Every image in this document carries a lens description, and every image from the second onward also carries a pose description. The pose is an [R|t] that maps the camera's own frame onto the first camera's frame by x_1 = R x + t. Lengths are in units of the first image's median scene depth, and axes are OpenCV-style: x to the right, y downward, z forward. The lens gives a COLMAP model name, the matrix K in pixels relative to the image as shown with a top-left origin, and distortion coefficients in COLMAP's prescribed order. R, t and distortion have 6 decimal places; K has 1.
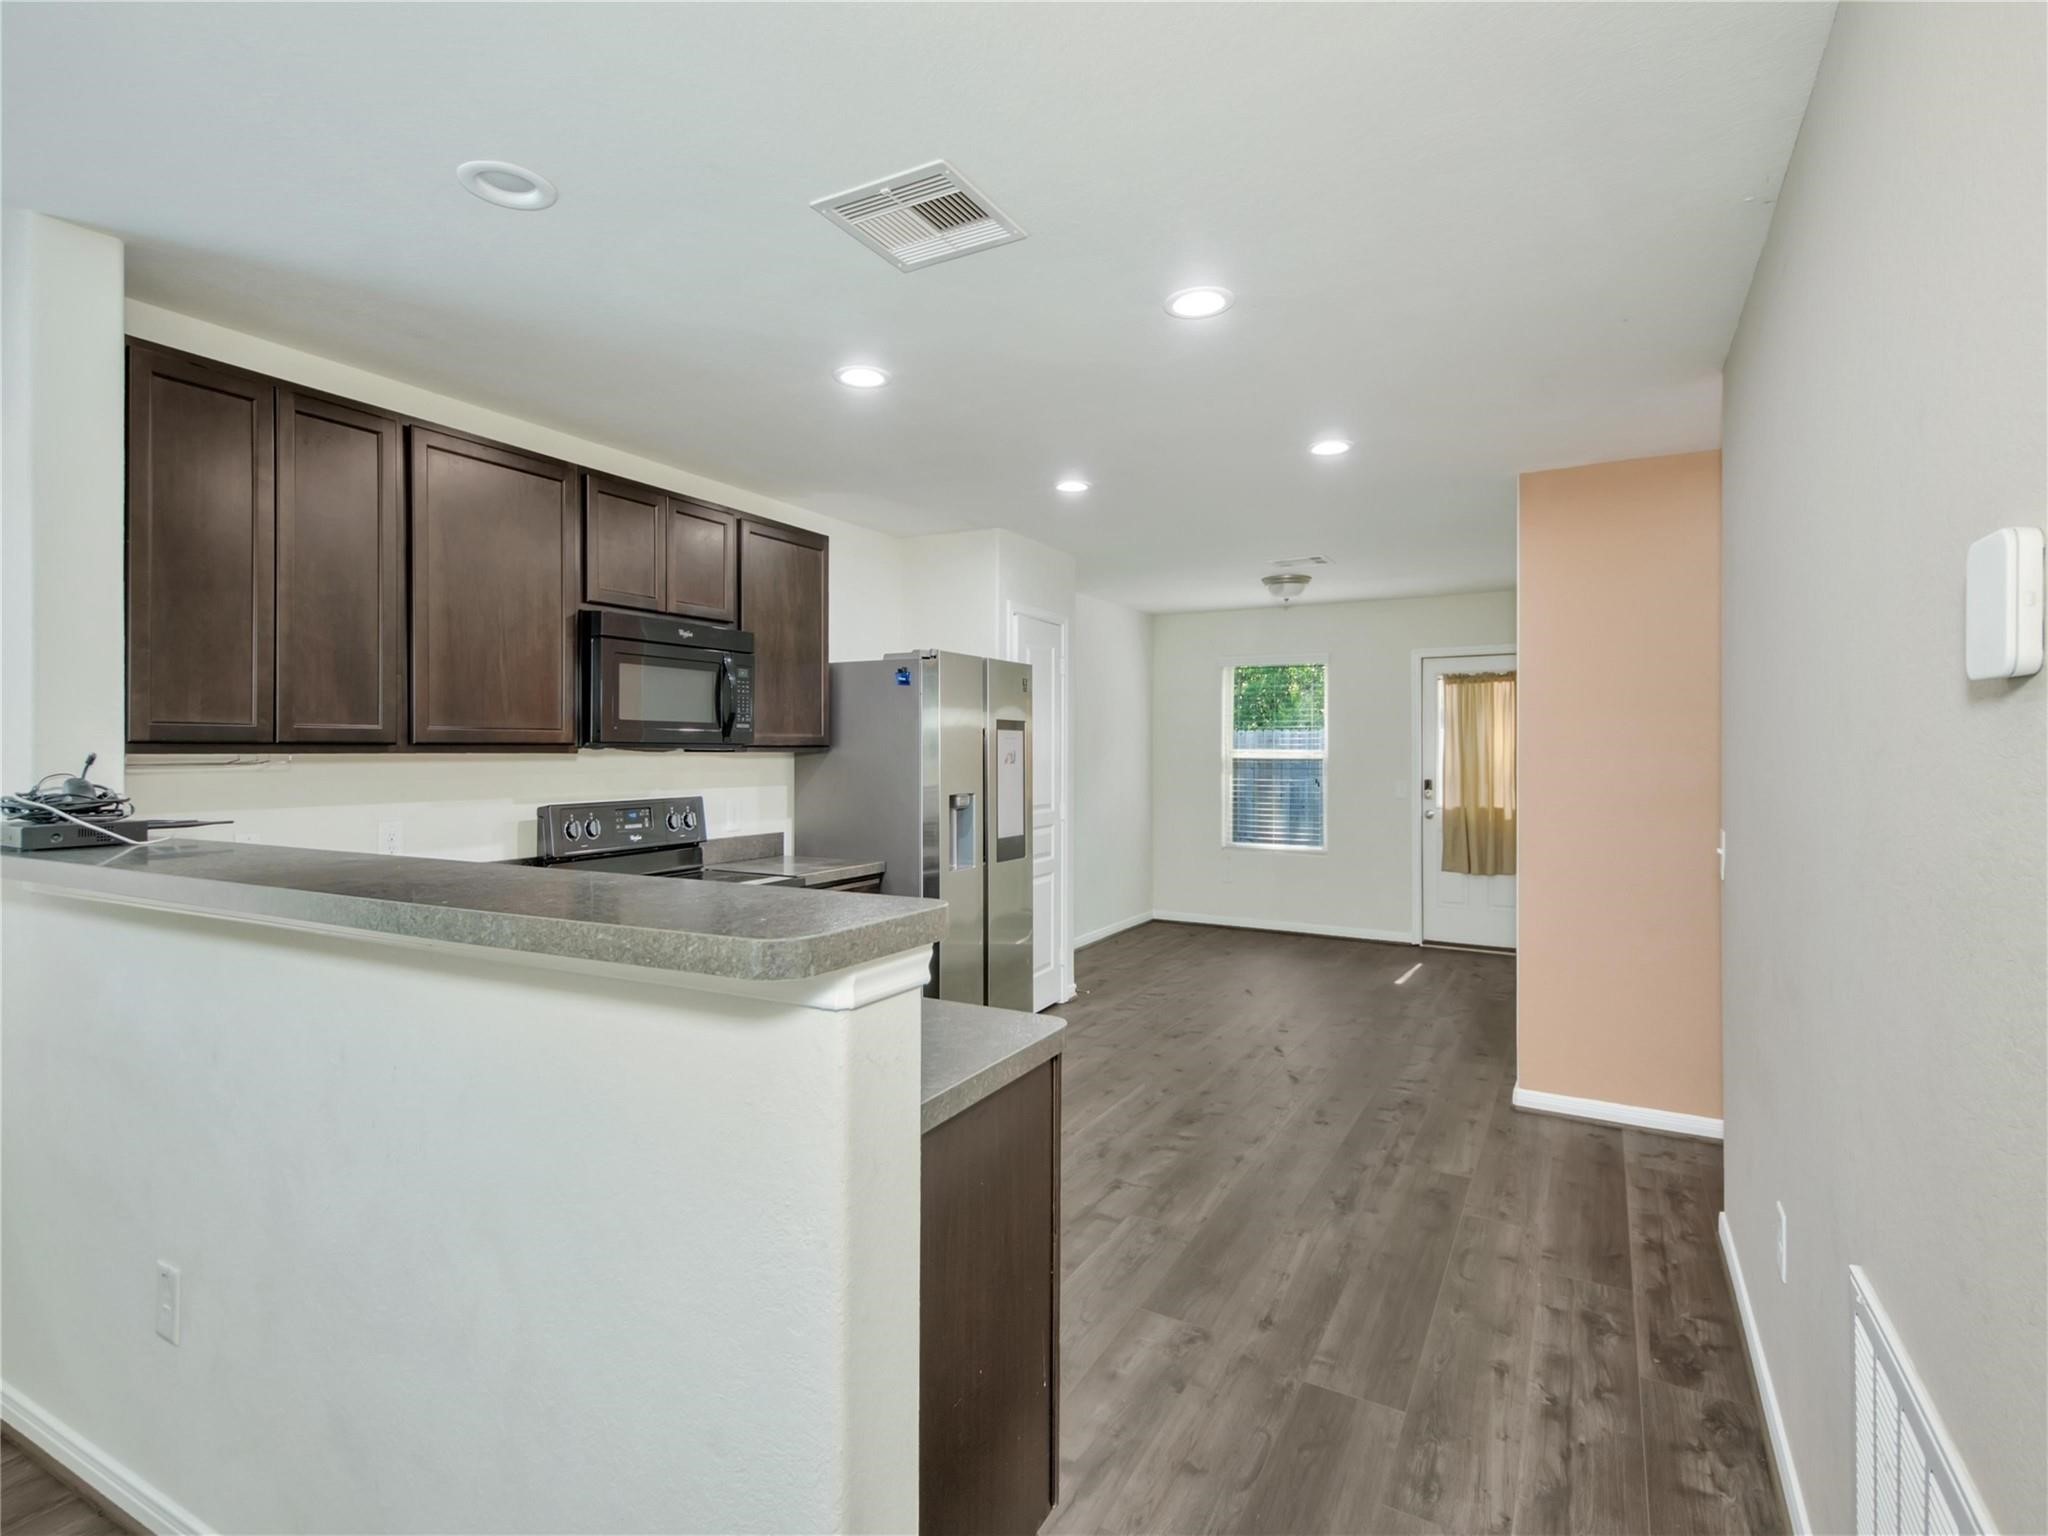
lens RADIAL K [[1006.8, 0, 1015.7], [0, 1006.8, 754.7], [0, 0, 1]] dist [0.041522, -0.012591]
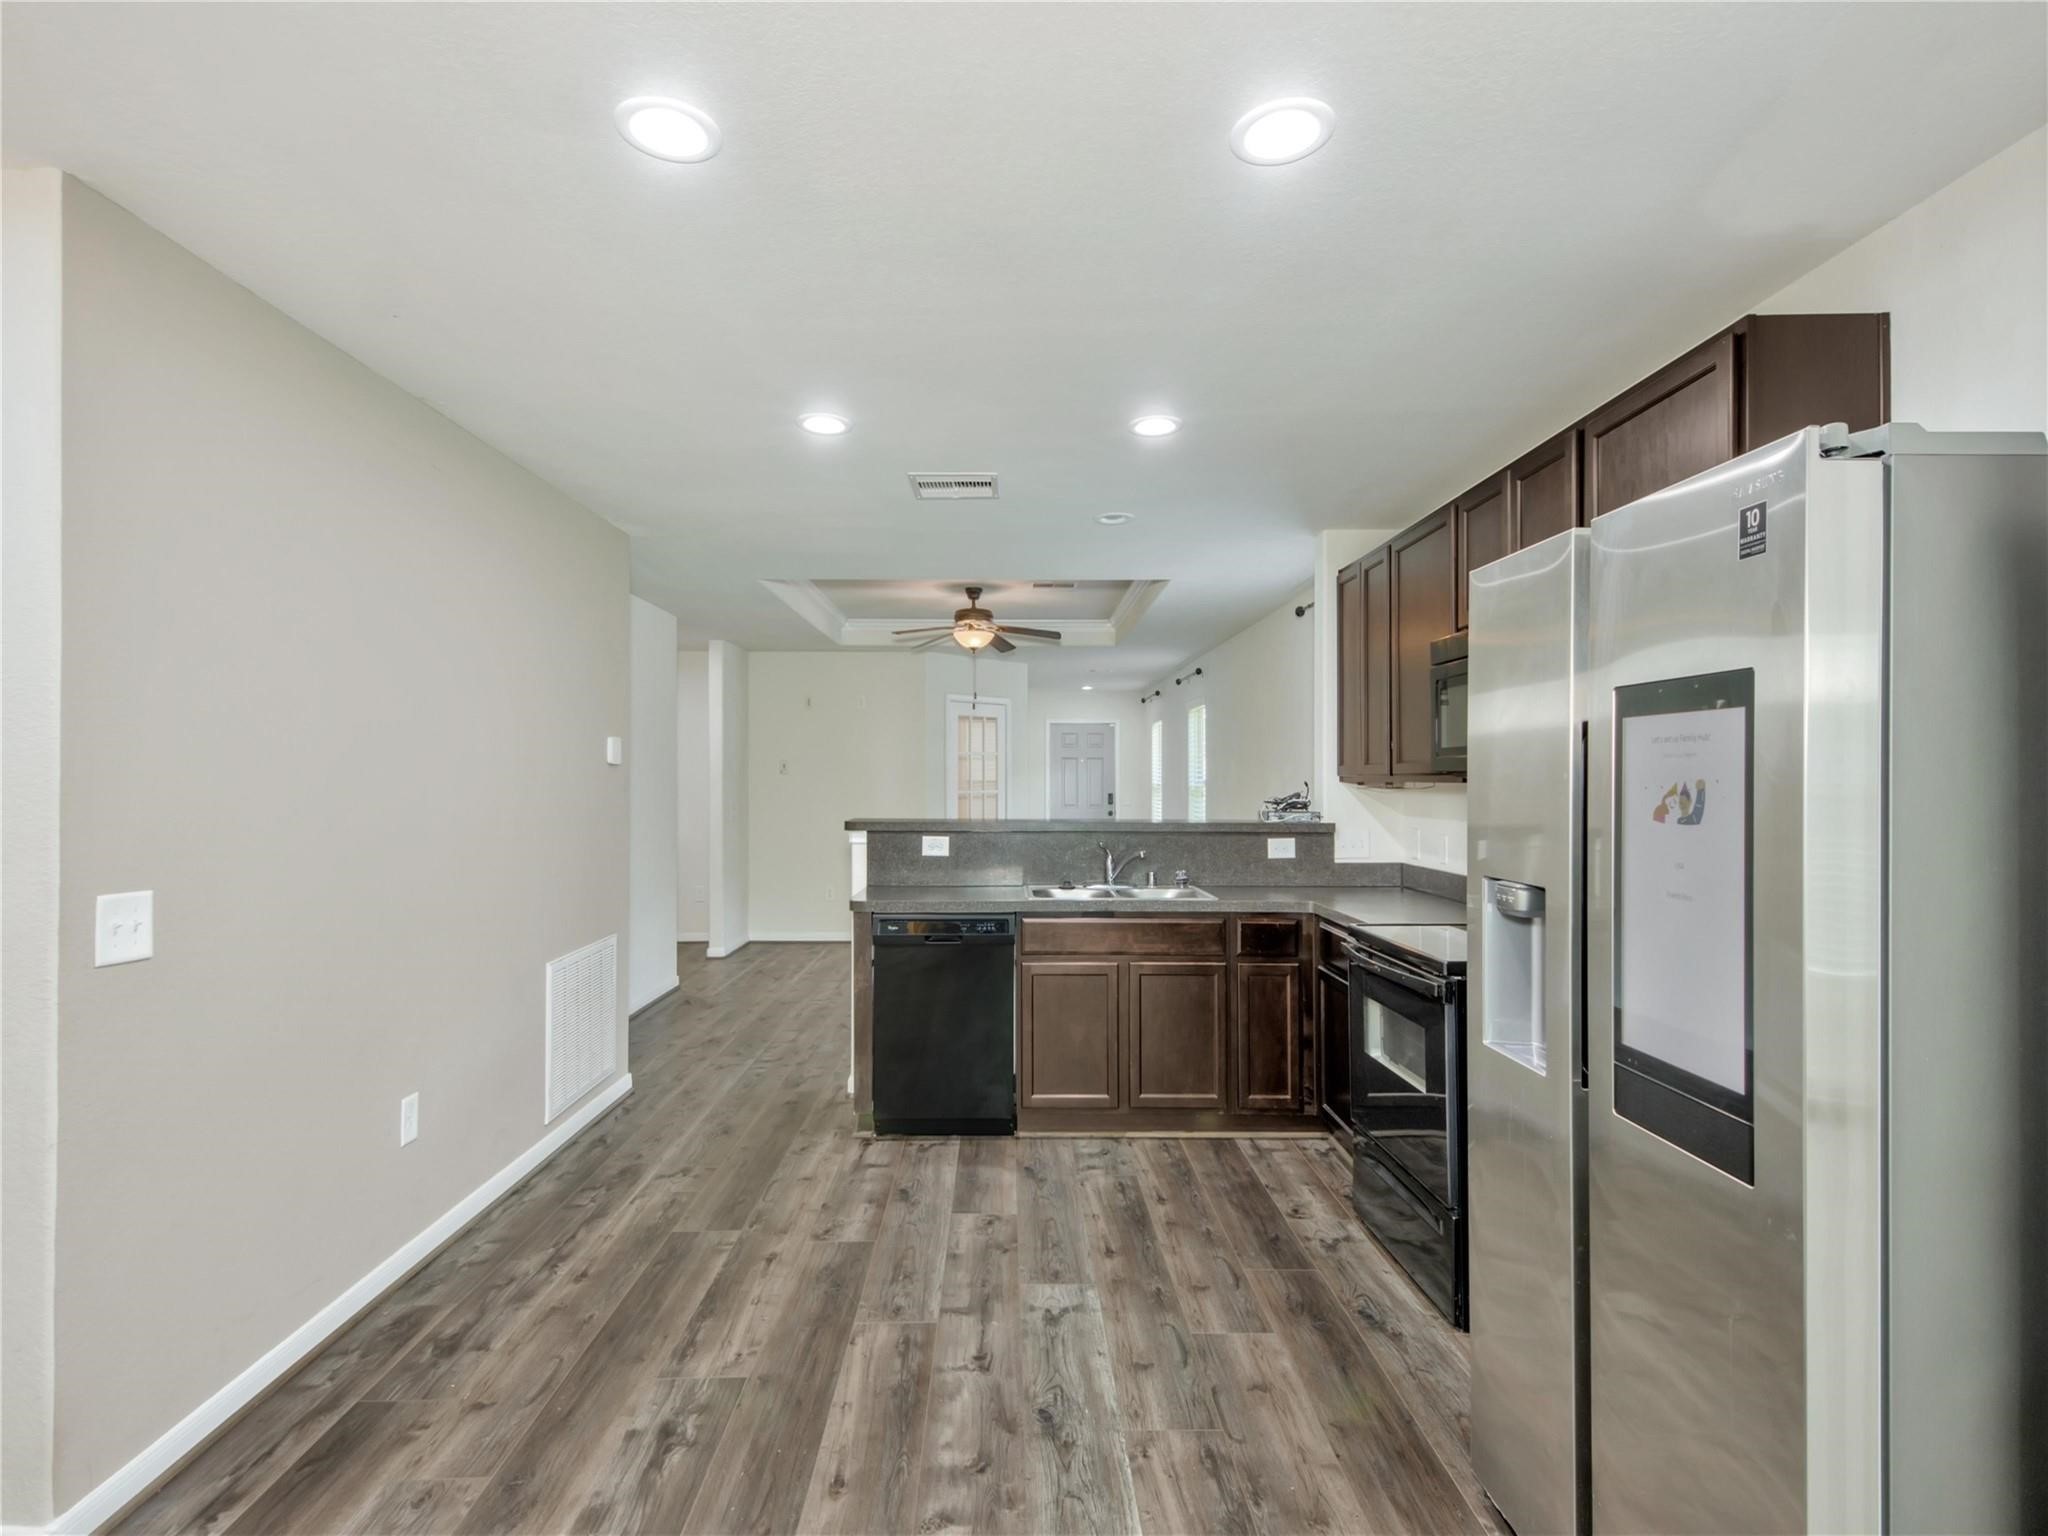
lens RADIAL K [[1006.8, 0, 1019.6], [0, 1006.8, 777.1], [0, 0, 1]] dist [0.041522, -0.012591]
pose [[-0.863585, -0.003887, -0.504188, 0.507102], [-0.004149, 0.999991, -0.000603, -0.006800], [0.504186, 0.001572, -0.863594, 1.848451]]
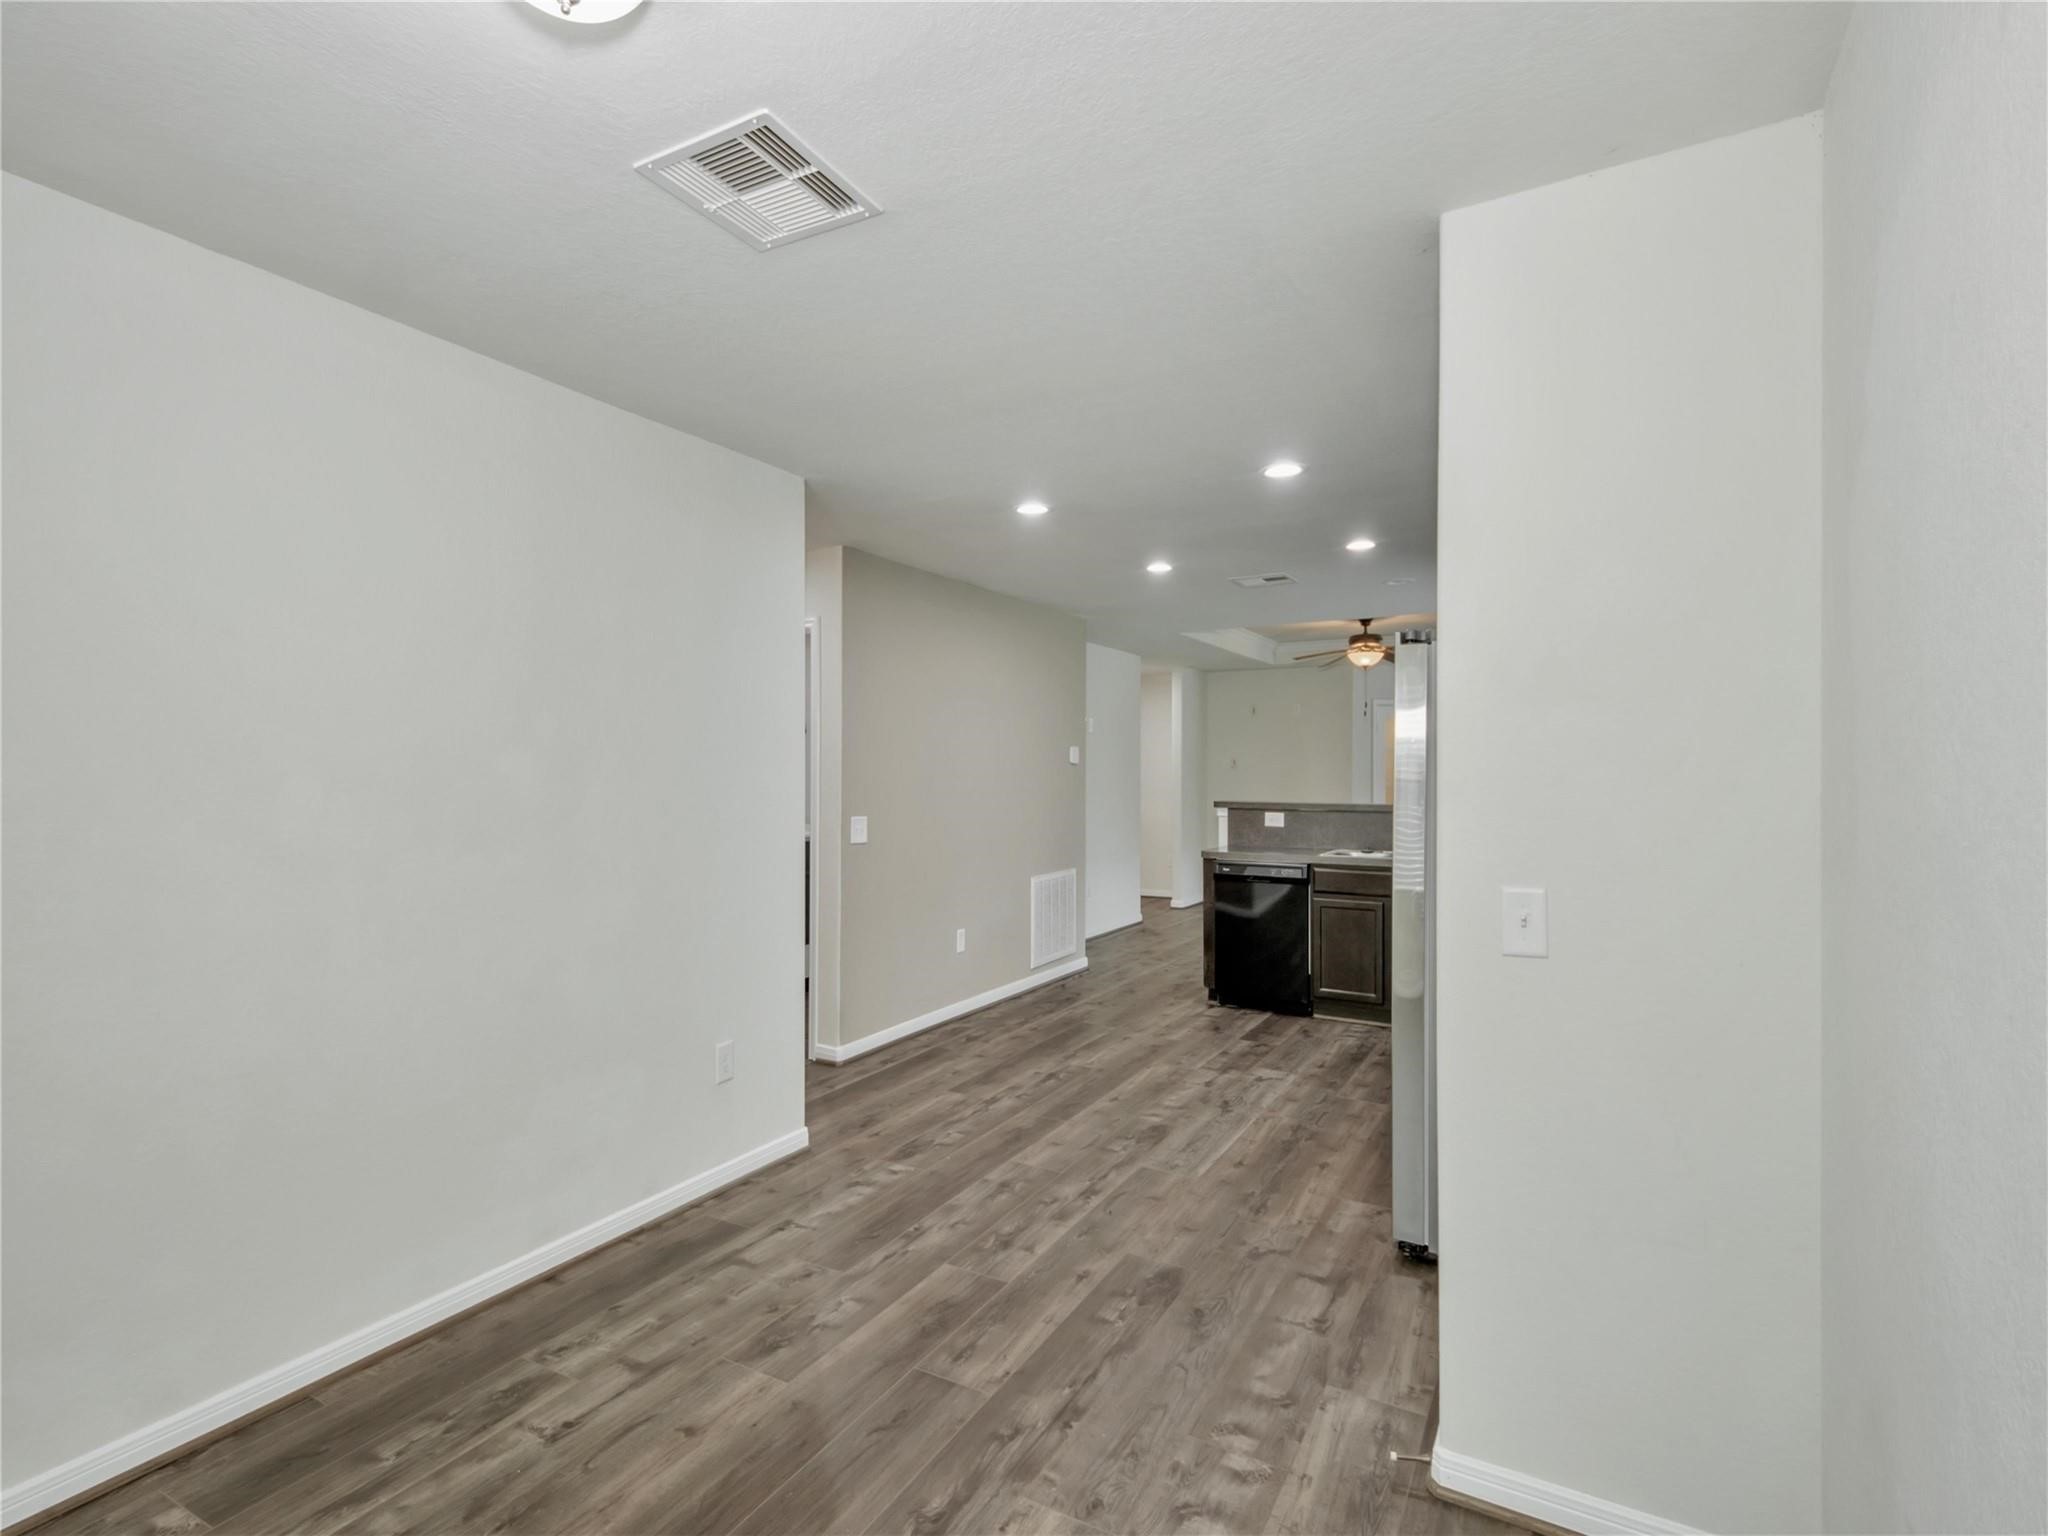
lens RADIAL K [[1006.8, 0, 1008.6], [0, 1006.8, 771.6], [0, 0, 1]] dist [0.041522, -0.012591]
pose [[-0.999937, -0.003190, 0.010751, 0.401677], [-0.003175, 0.999994, 0.001402, -0.007737], [-0.010755, 0.001368, -0.999941, 2.666420]]
